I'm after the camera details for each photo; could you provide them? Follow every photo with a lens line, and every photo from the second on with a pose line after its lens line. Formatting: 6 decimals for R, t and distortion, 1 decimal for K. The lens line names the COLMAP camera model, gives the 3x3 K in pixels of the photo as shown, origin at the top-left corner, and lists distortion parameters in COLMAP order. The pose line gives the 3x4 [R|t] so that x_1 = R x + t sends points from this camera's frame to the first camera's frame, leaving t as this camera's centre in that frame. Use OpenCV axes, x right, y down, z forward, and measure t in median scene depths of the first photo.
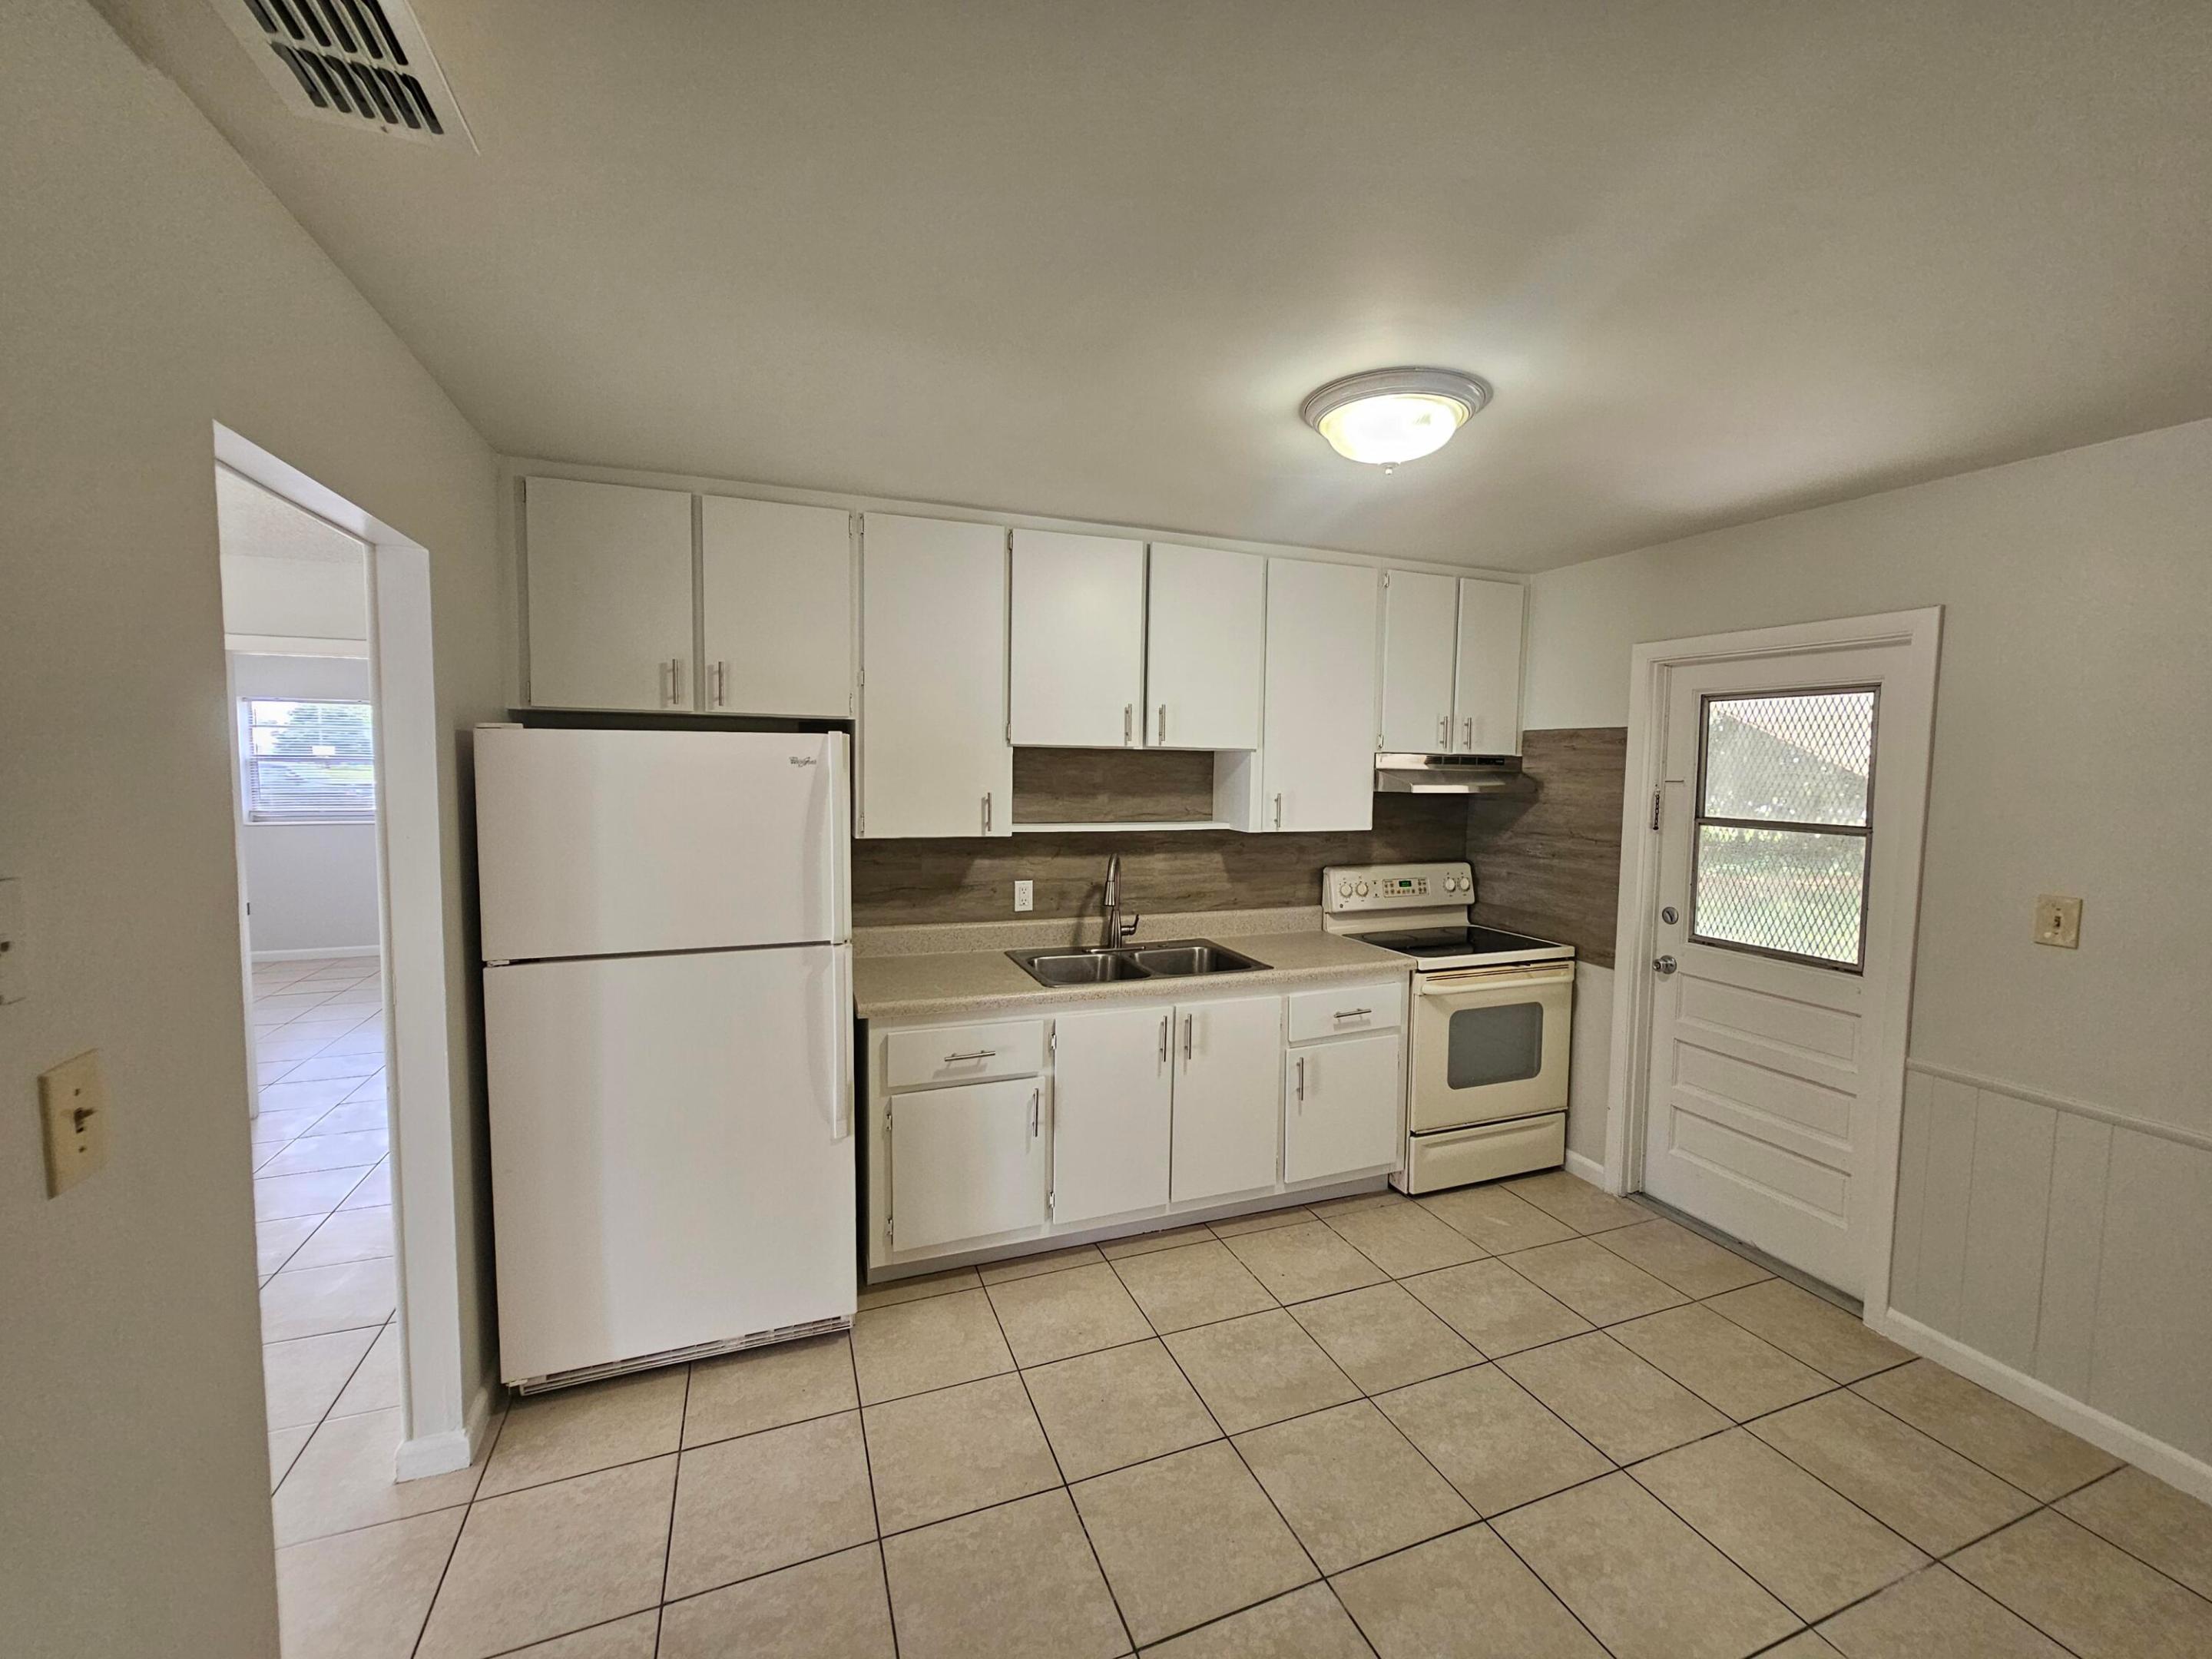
lens RADIAL K [[903.6, 0, 1120.9], [0, 903.6, 822.7], [0, 0, 1]] dist [0.002050, 0.000059]
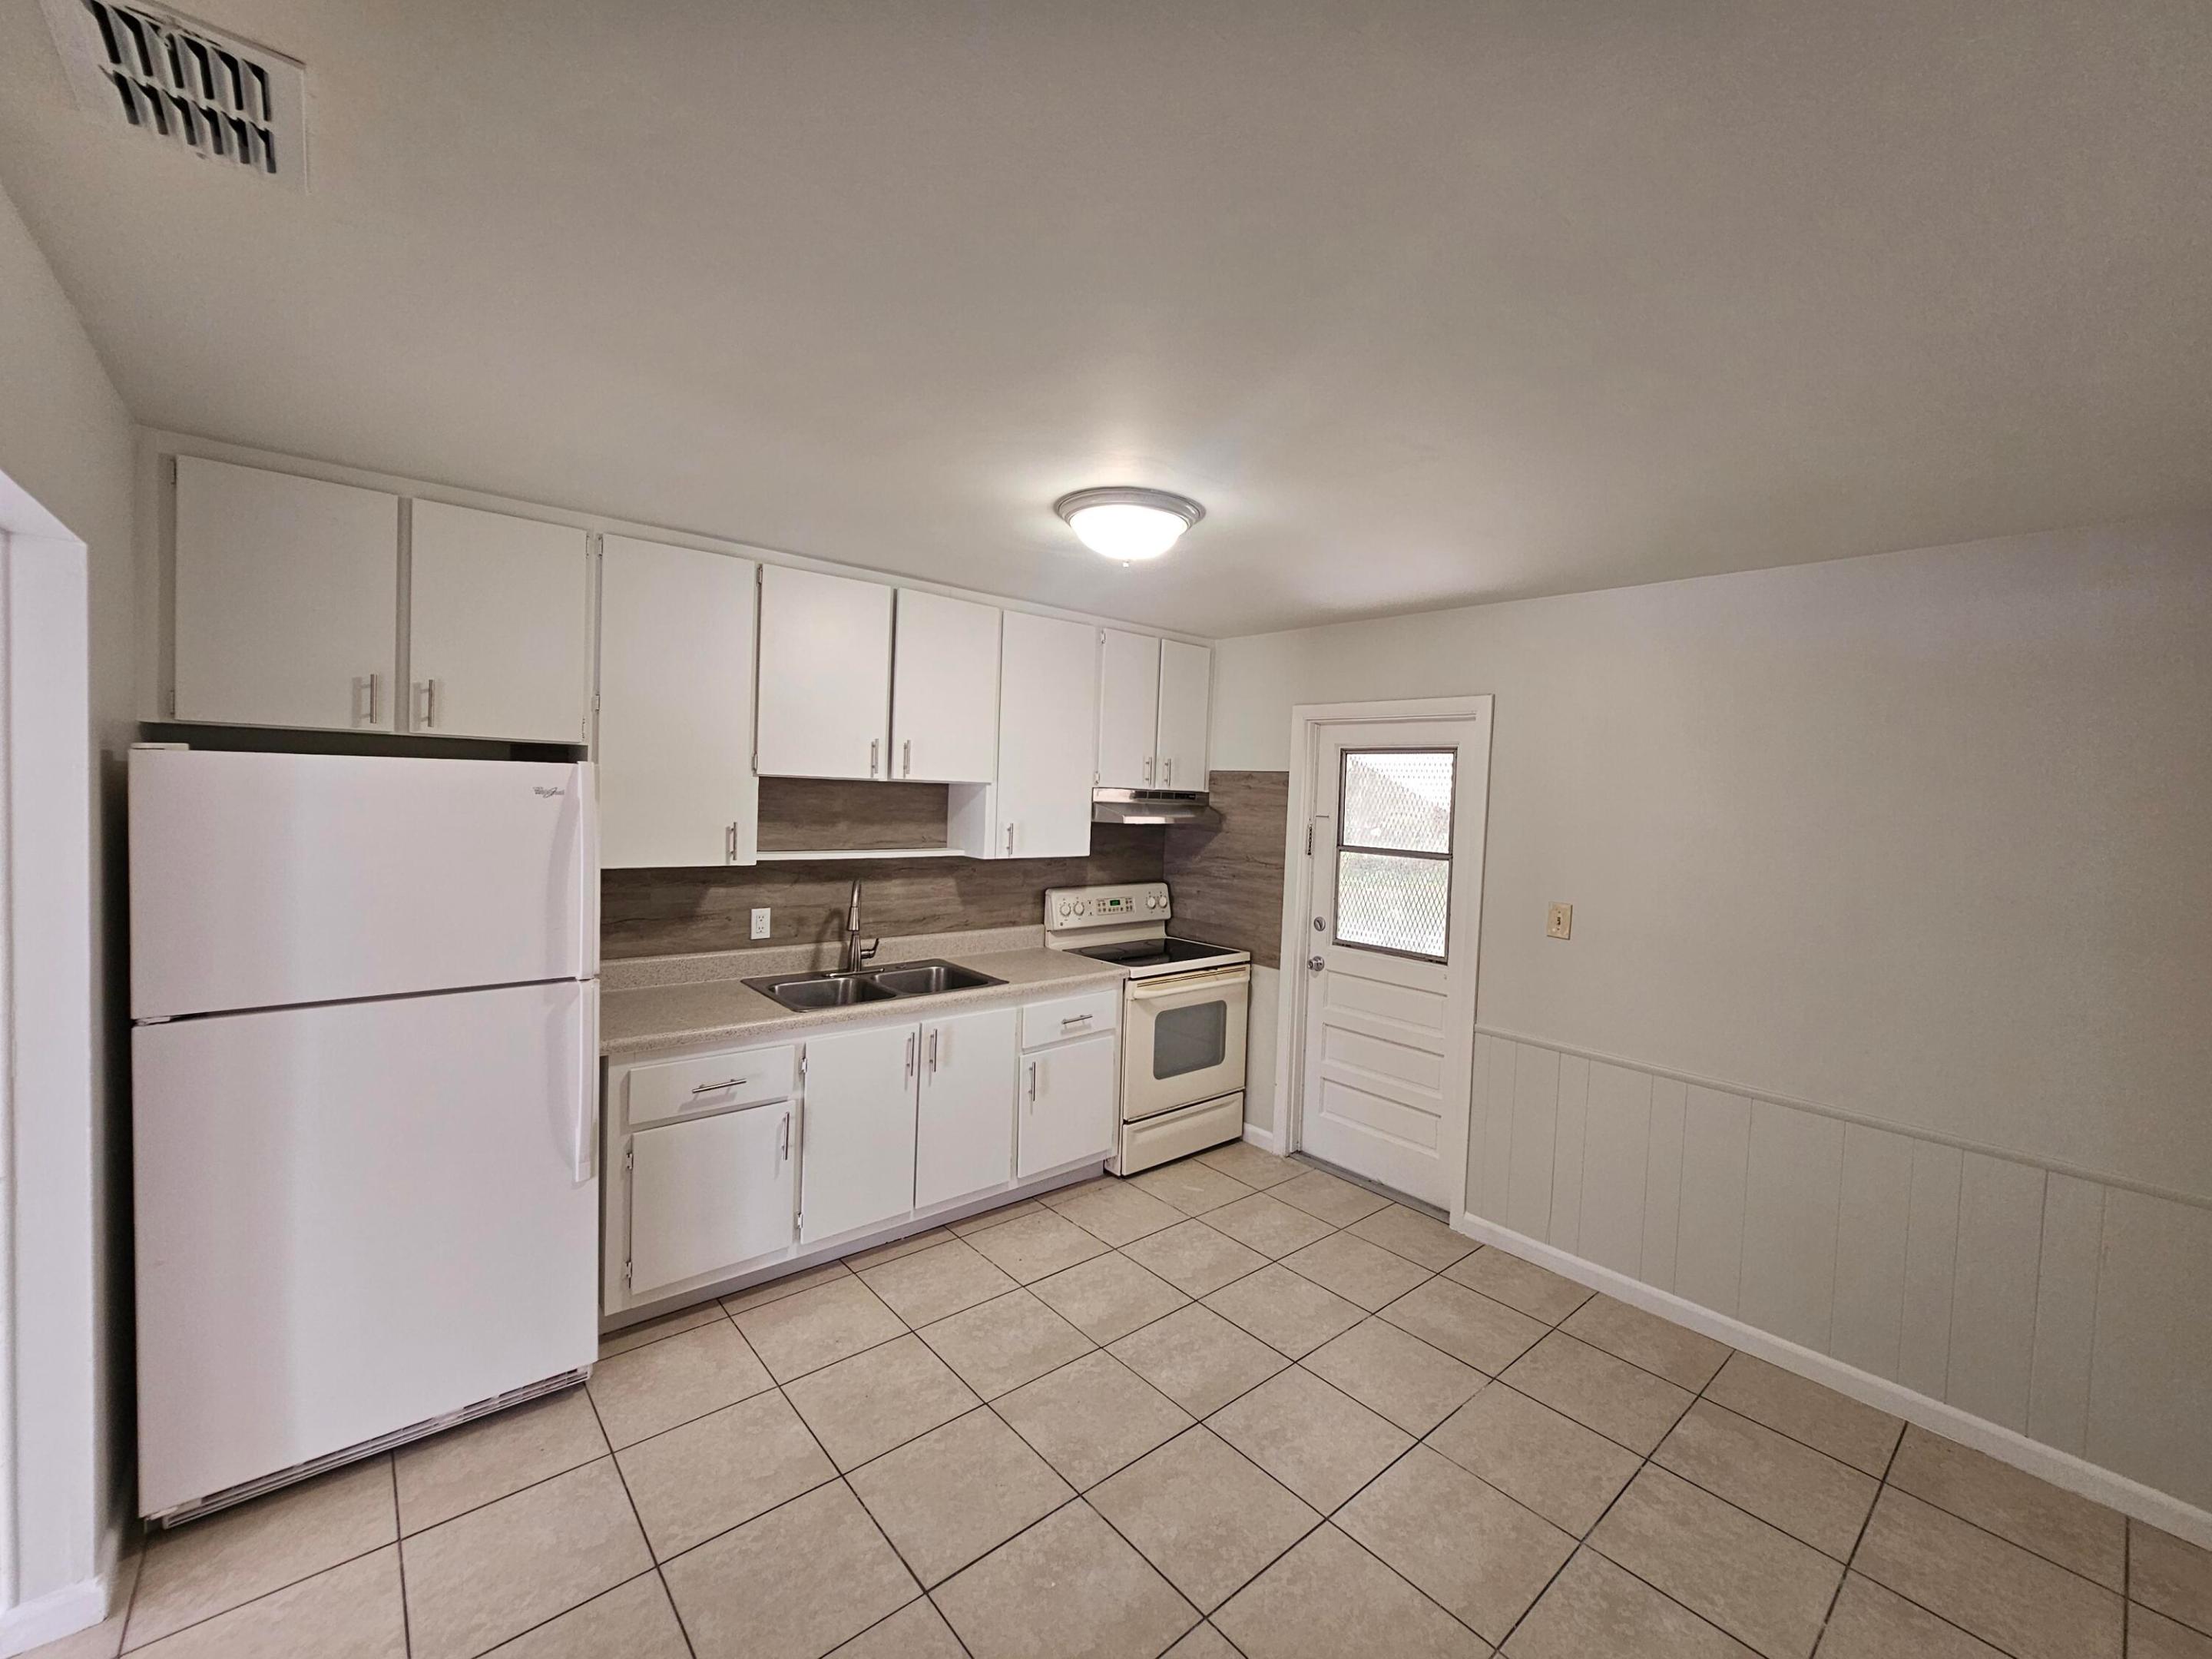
lens RADIAL K [[900.5, 0, 1118.2], [0, 900.5, 823.6], [0, 0, 1]] dist [0.002504, 0.000304]
pose [[0.942395, 0.007898, 0.334408, -0.073940], [-0.001293, 0.999800, -0.019969, -0.011192], [-0.334499, 0.018387, 0.942217, -0.082285]]
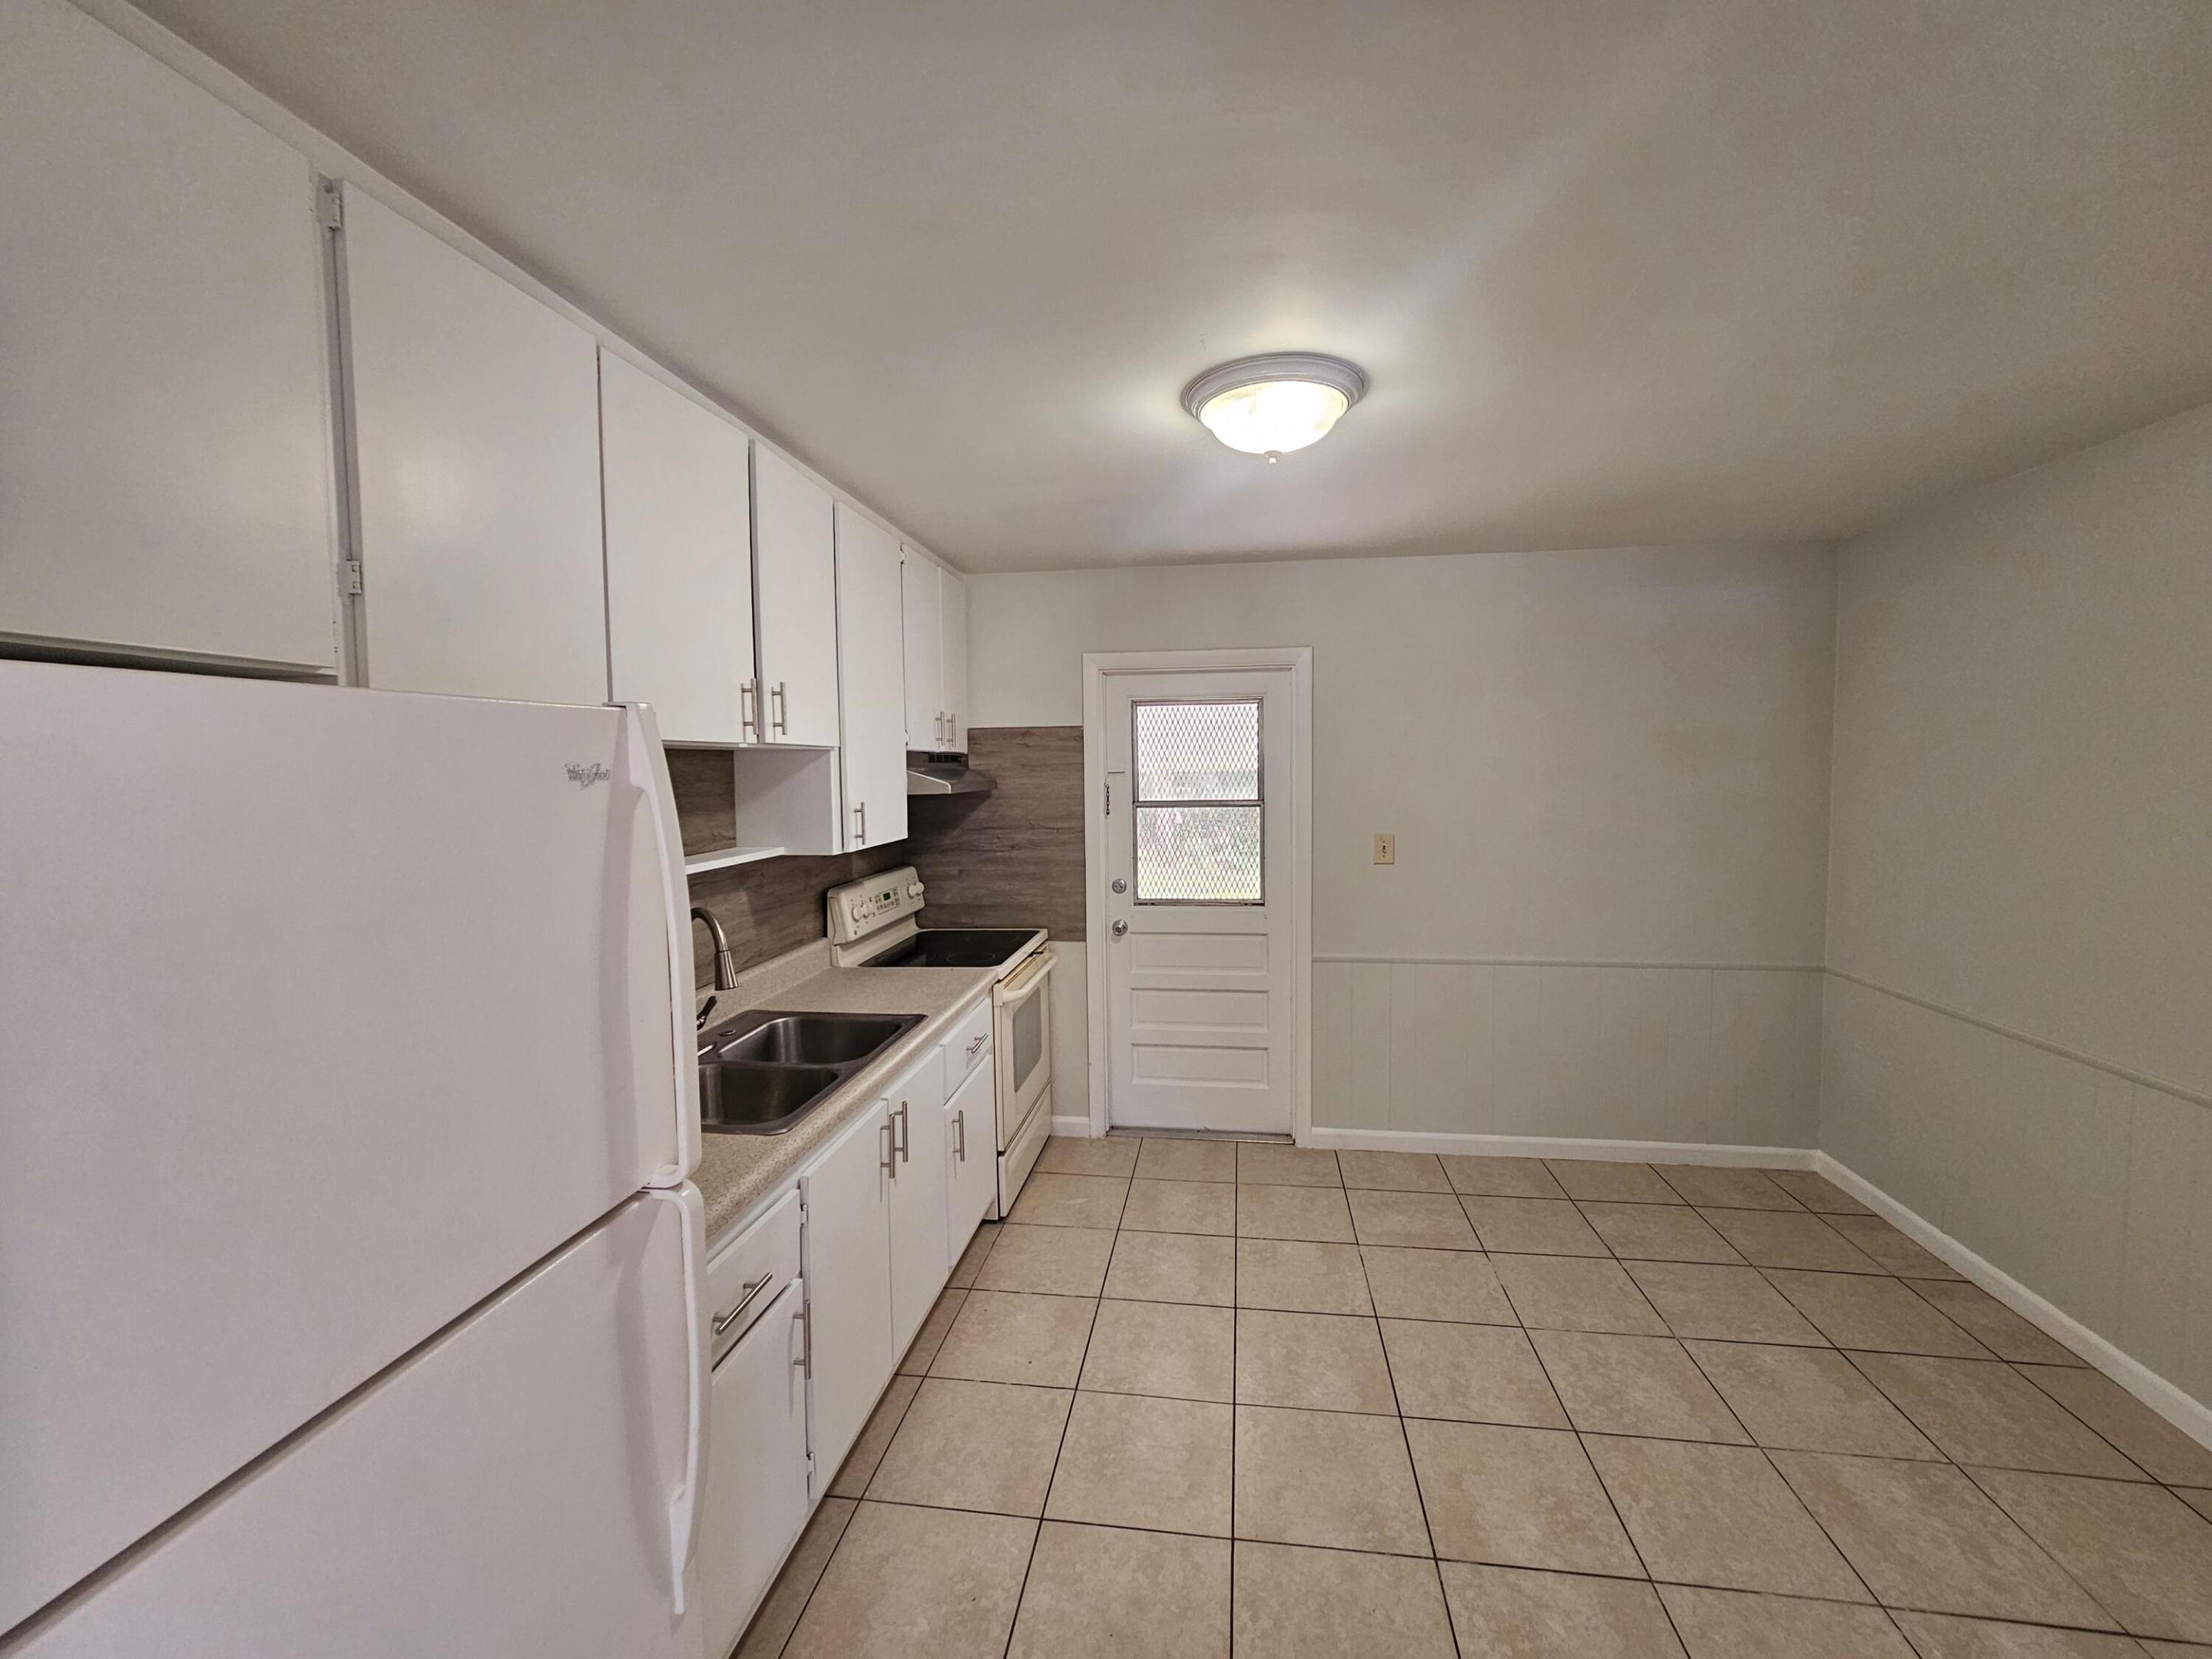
lens RADIAL K [[901.6, 0, 1113.8], [0, 901.6, 825.5], [0, 0, 1]] dist [-0.001197, 0.000013]
pose [[0.493460, -0.079223, 0.866153, -0.434029], [0.079414, 0.995787, 0.045837, -0.033012], [-0.866136, 0.046166, 0.497673, 0.440217]]
